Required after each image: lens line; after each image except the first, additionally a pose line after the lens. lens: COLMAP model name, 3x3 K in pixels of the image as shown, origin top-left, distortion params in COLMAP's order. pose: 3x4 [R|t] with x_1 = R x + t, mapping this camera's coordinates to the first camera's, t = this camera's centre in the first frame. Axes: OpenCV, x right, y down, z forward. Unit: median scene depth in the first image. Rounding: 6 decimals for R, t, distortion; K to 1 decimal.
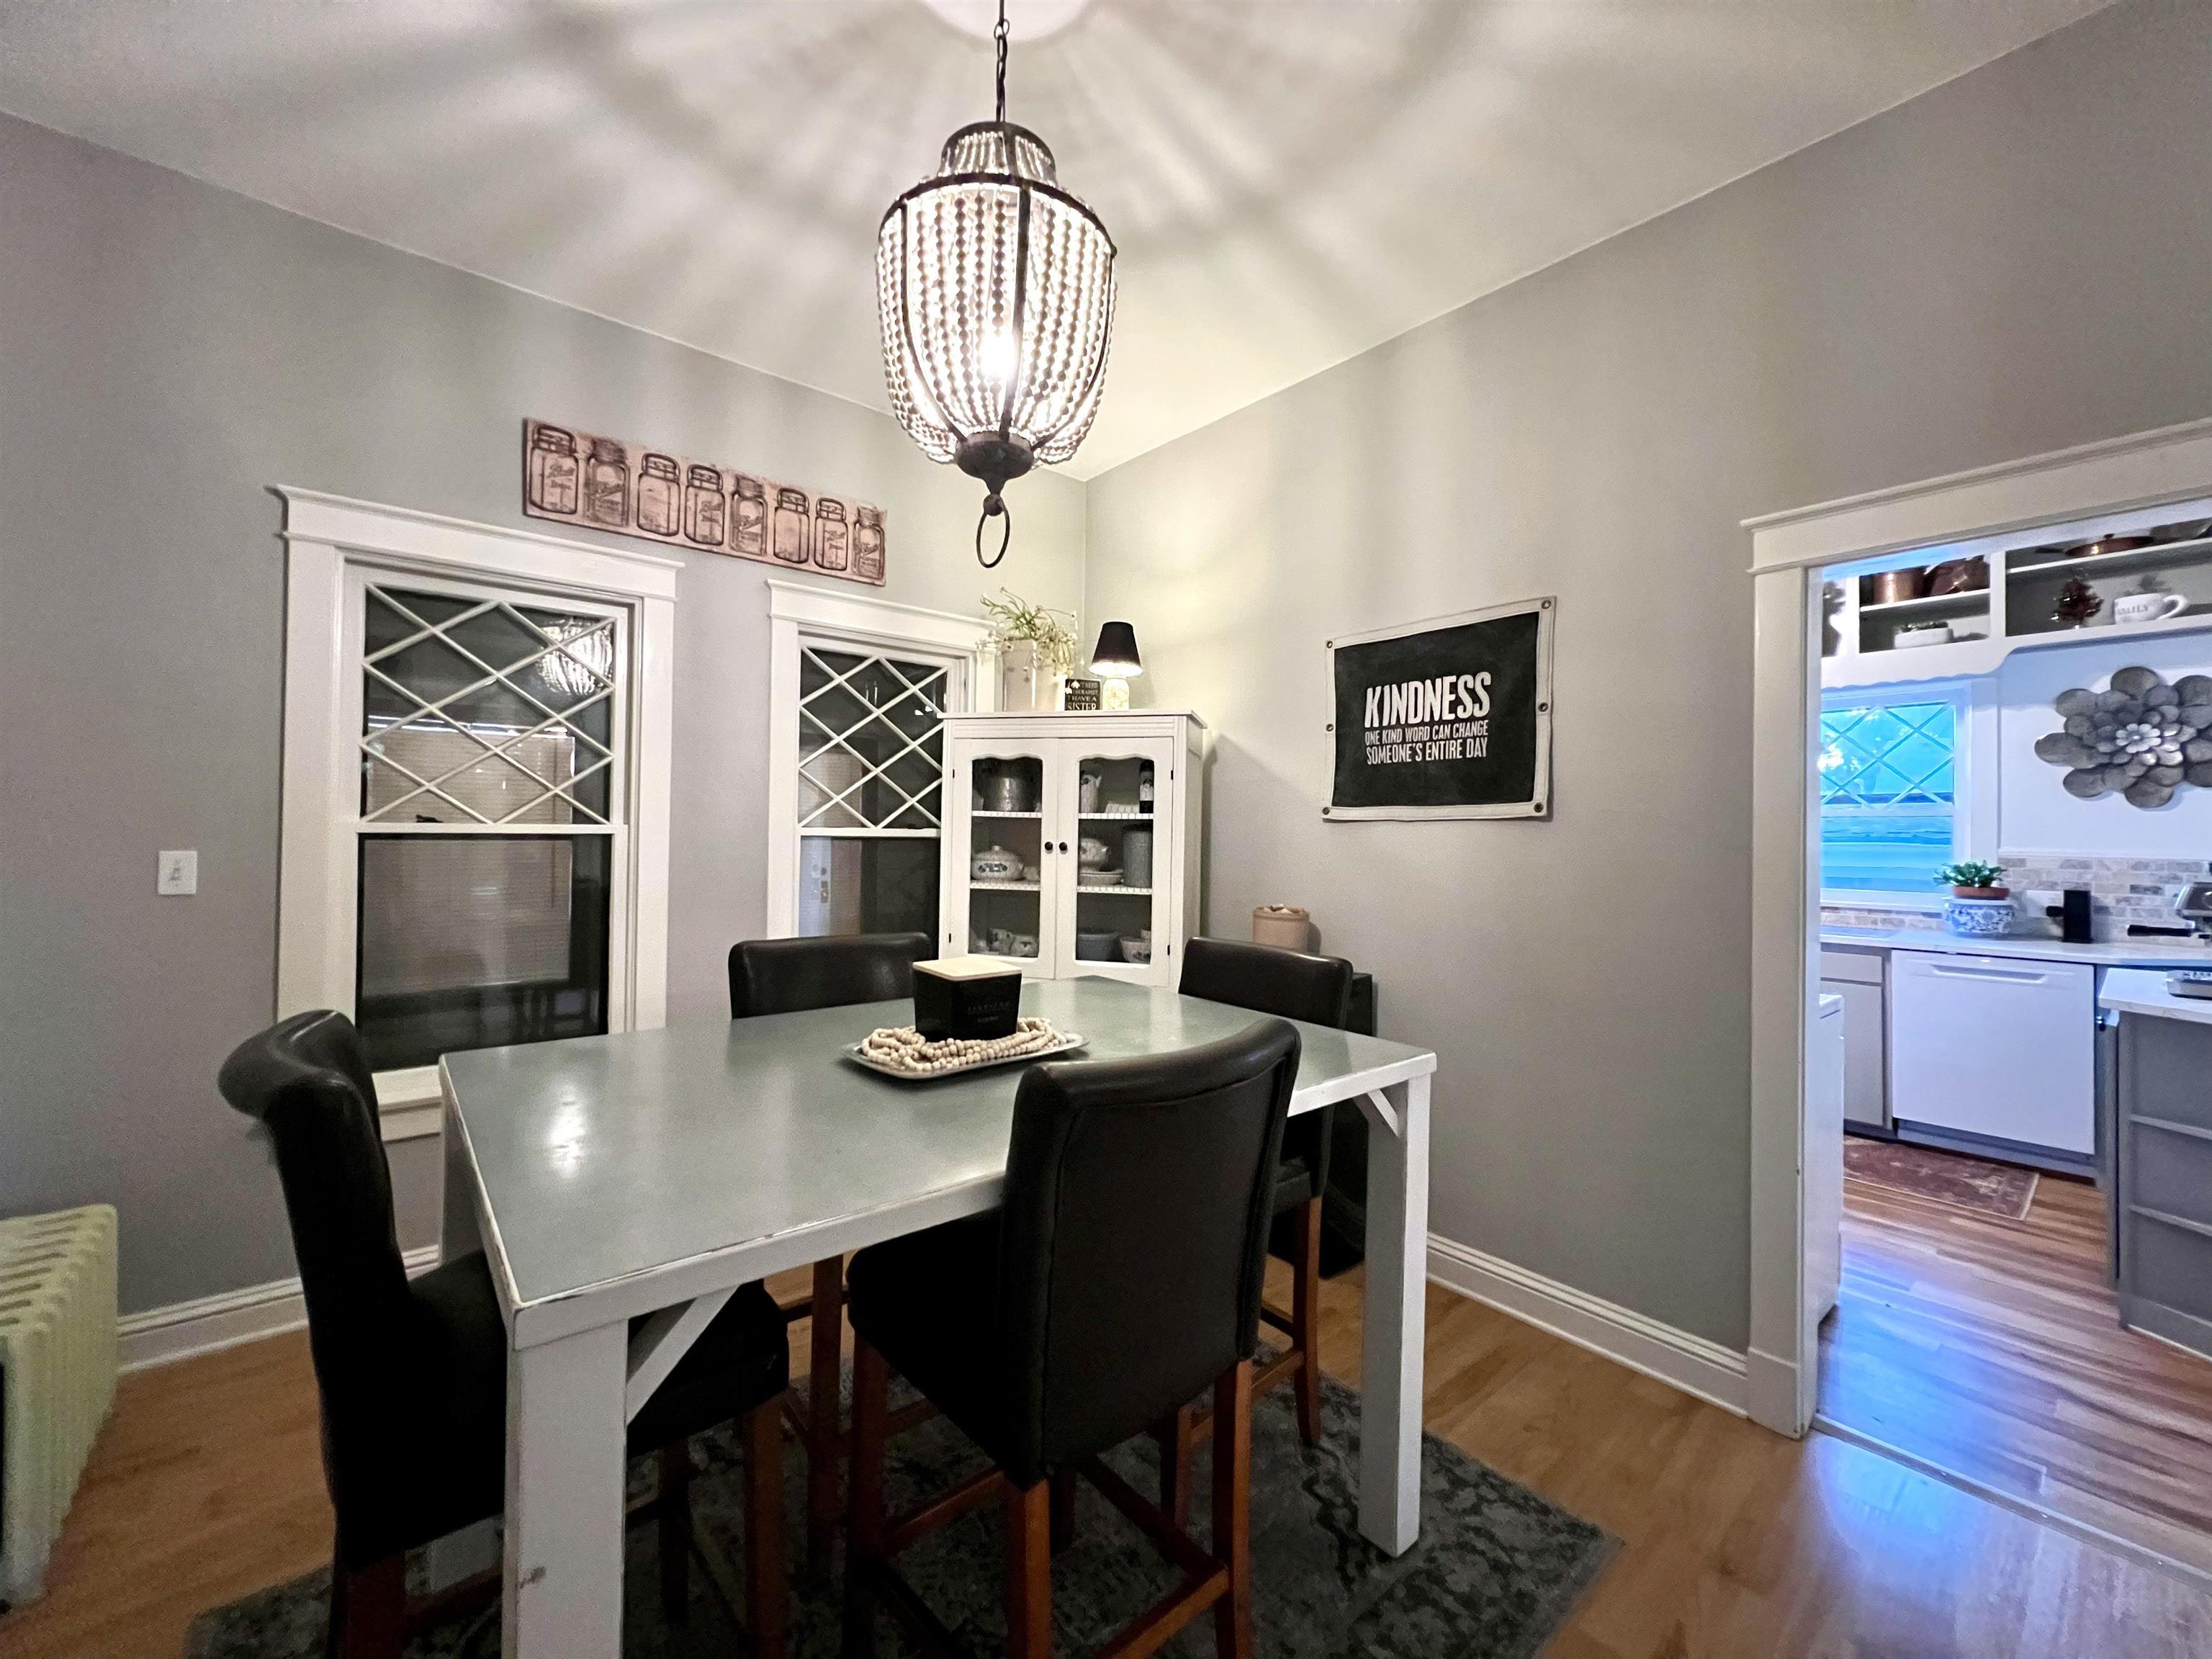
lens RADIAL K [[882.3, 0, 1095.3], [0, 882.3, 822.4], [0, 0, 1]] dist [-0.001305, 0.000510]
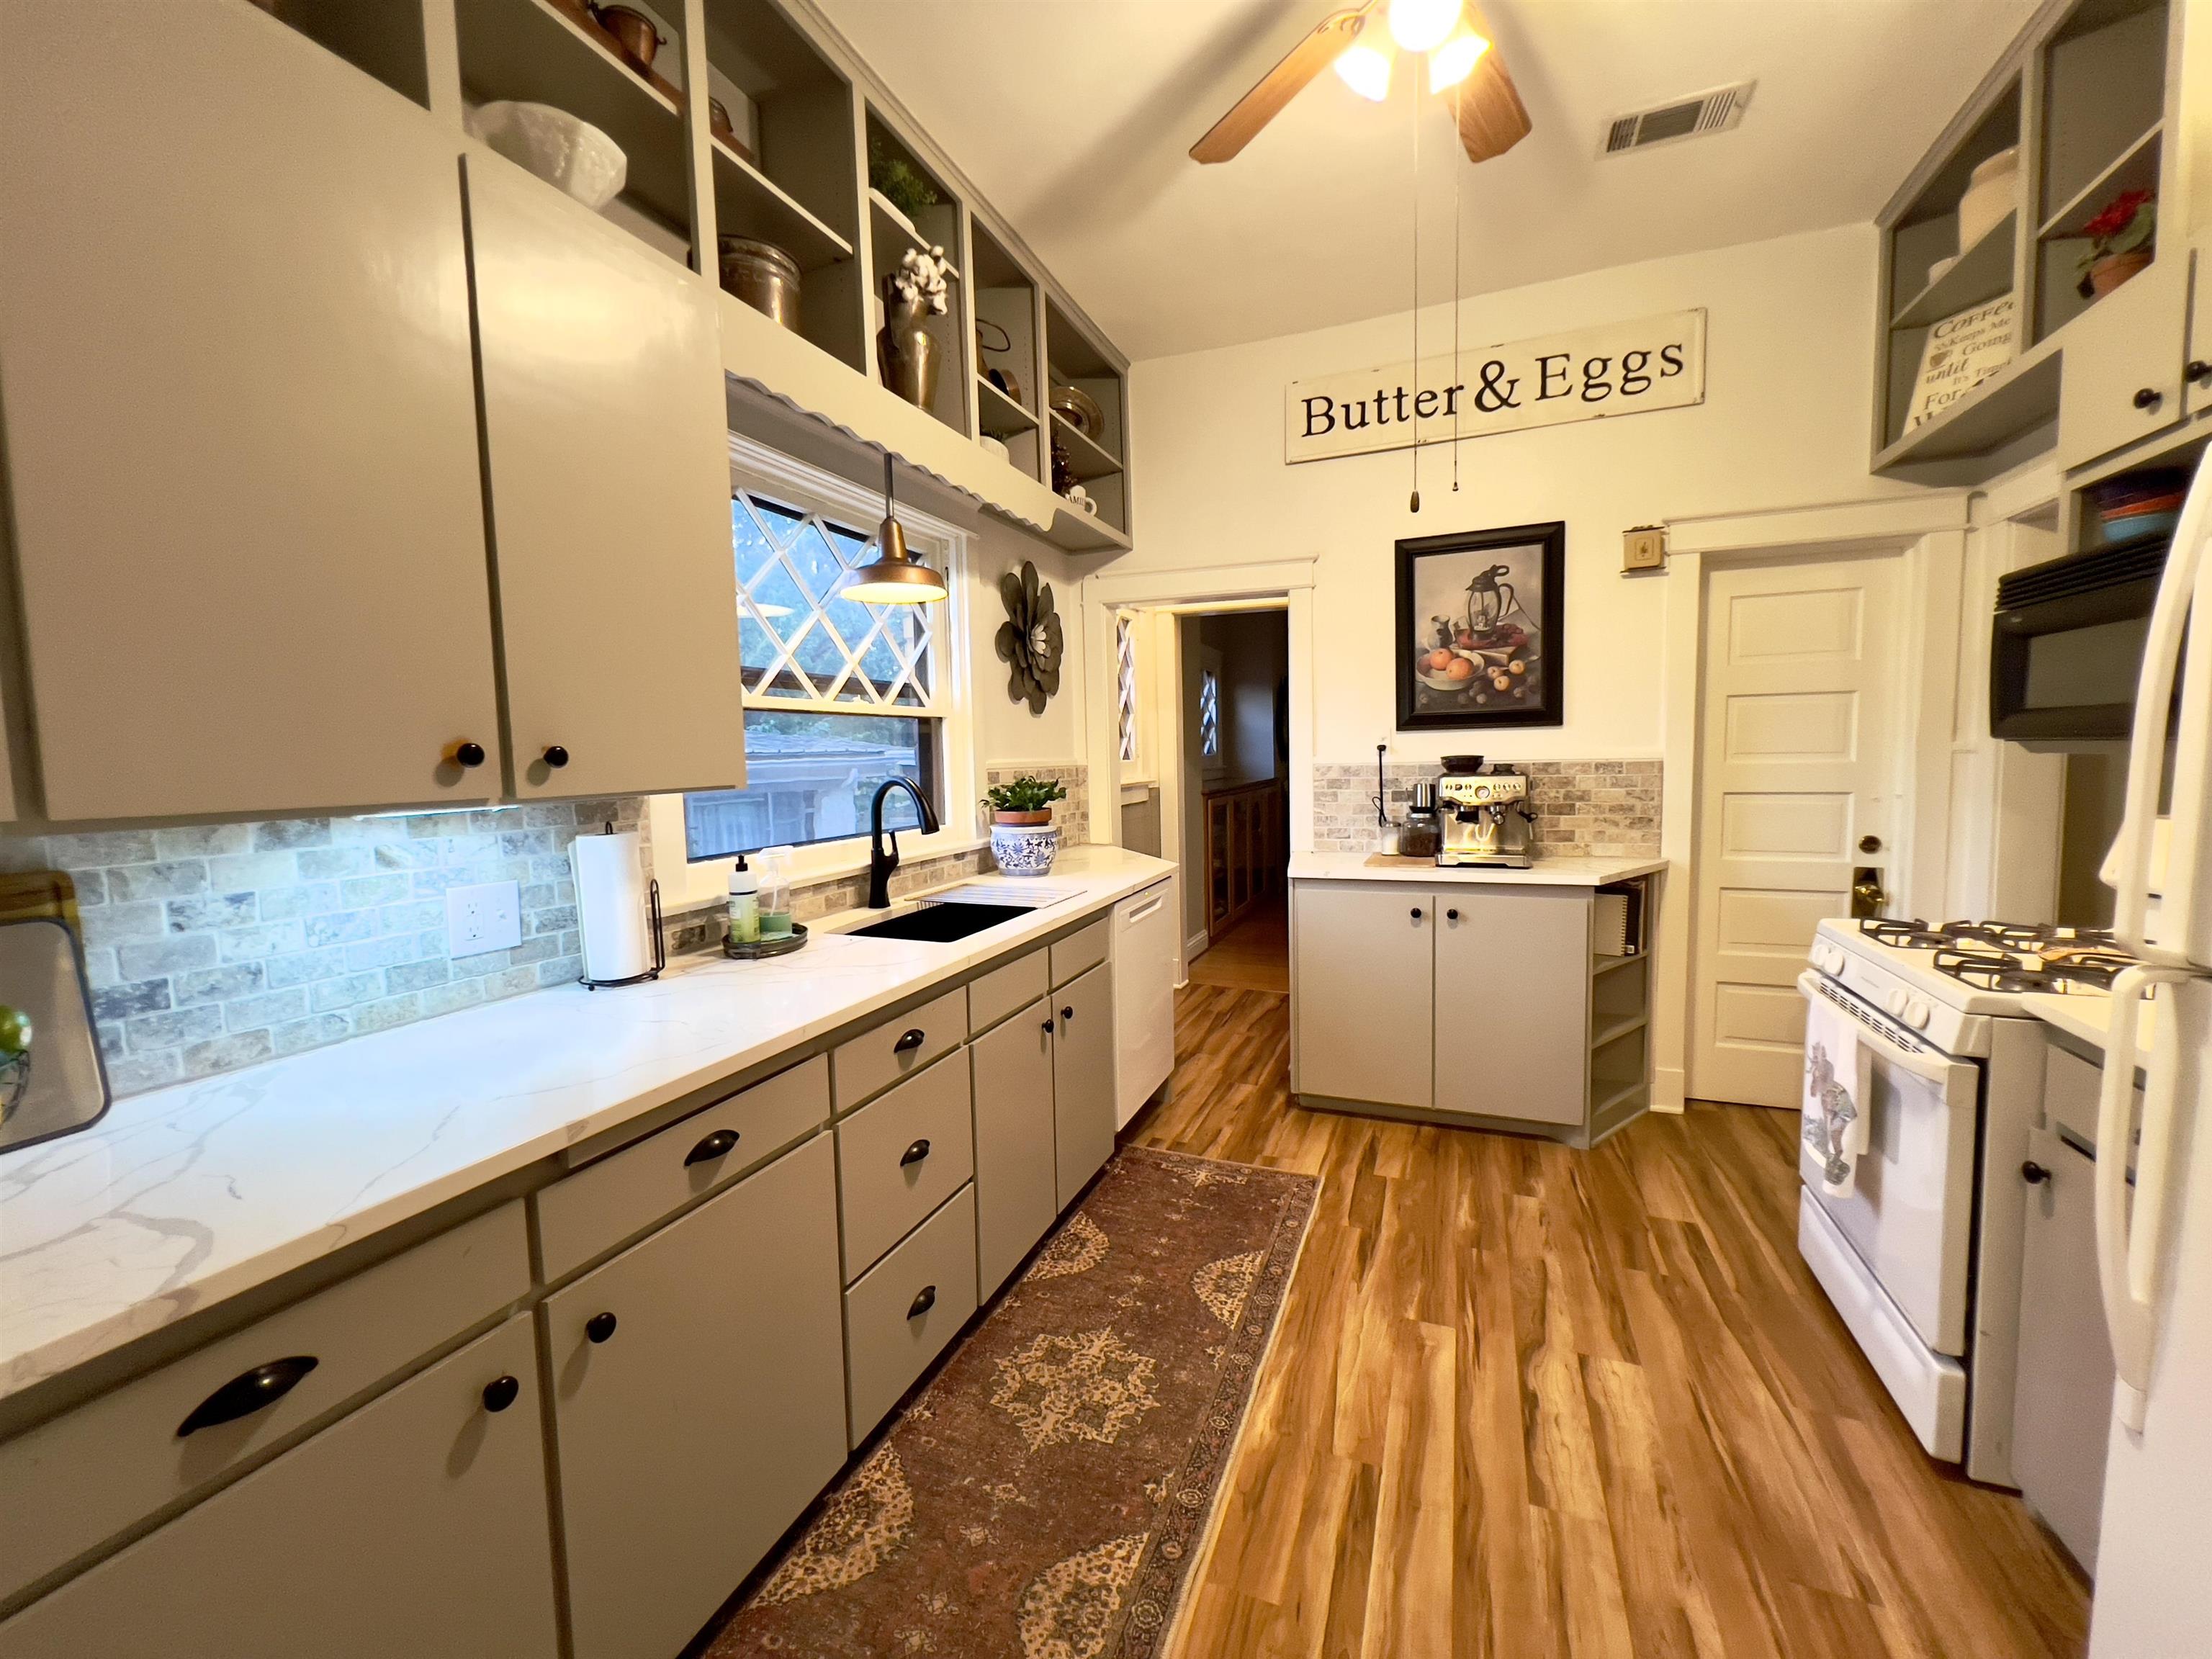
lens RADIAL K [[881.8, 0, 1100.0], [0, 881.8, 826.3], [0, 0, 1]] dist [-0.007948, -0.000164]
pose [[-0.468161, -0.072841, 0.880636, 0.290118], [0.007726, 0.996221, 0.086509, 0.022006], [-0.883609, 0.047304, -0.465829, 1.341388]]
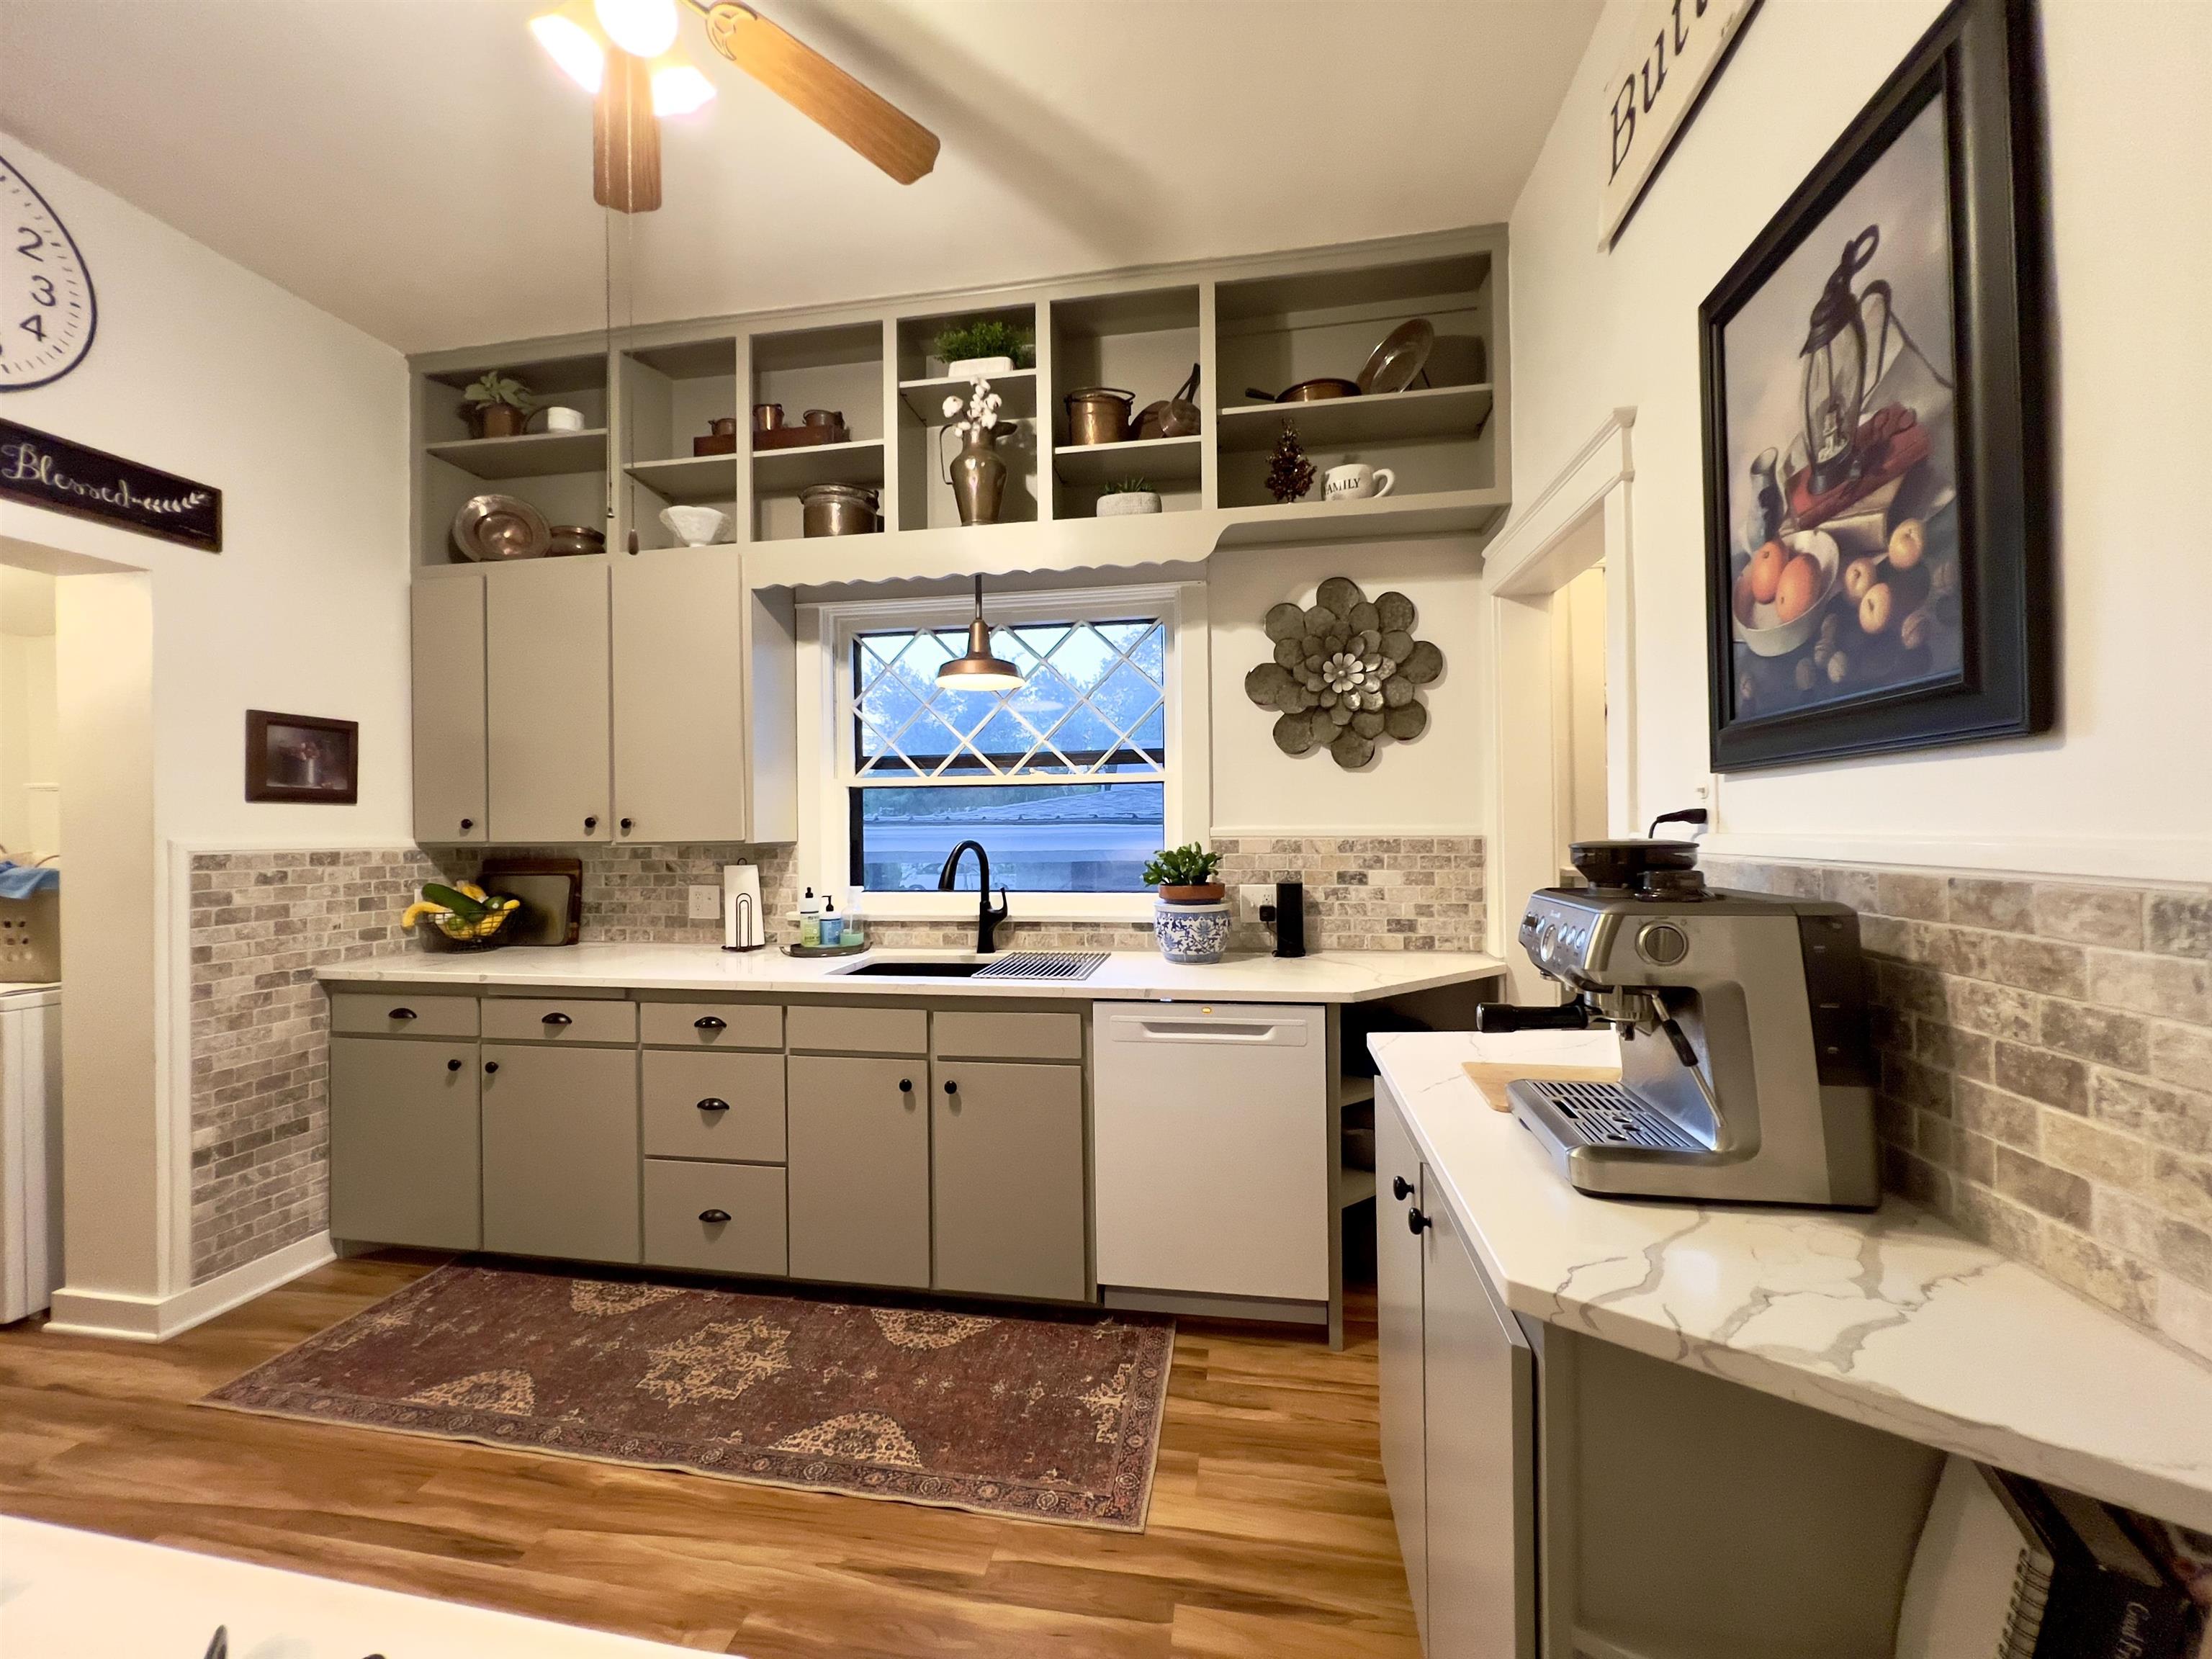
lens RADIAL K [[882.3, 0, 1099.5], [0, 882.3, 825.9], [0, 0, 1]] dist [-0.001305, 0.000510]
pose [[0.761411, -0.018381, 0.648008, 0.525349], [0.010982, 0.999820, 0.015457, 0.017902], [-0.648176, -0.004653, 0.761476, 0.547462]]
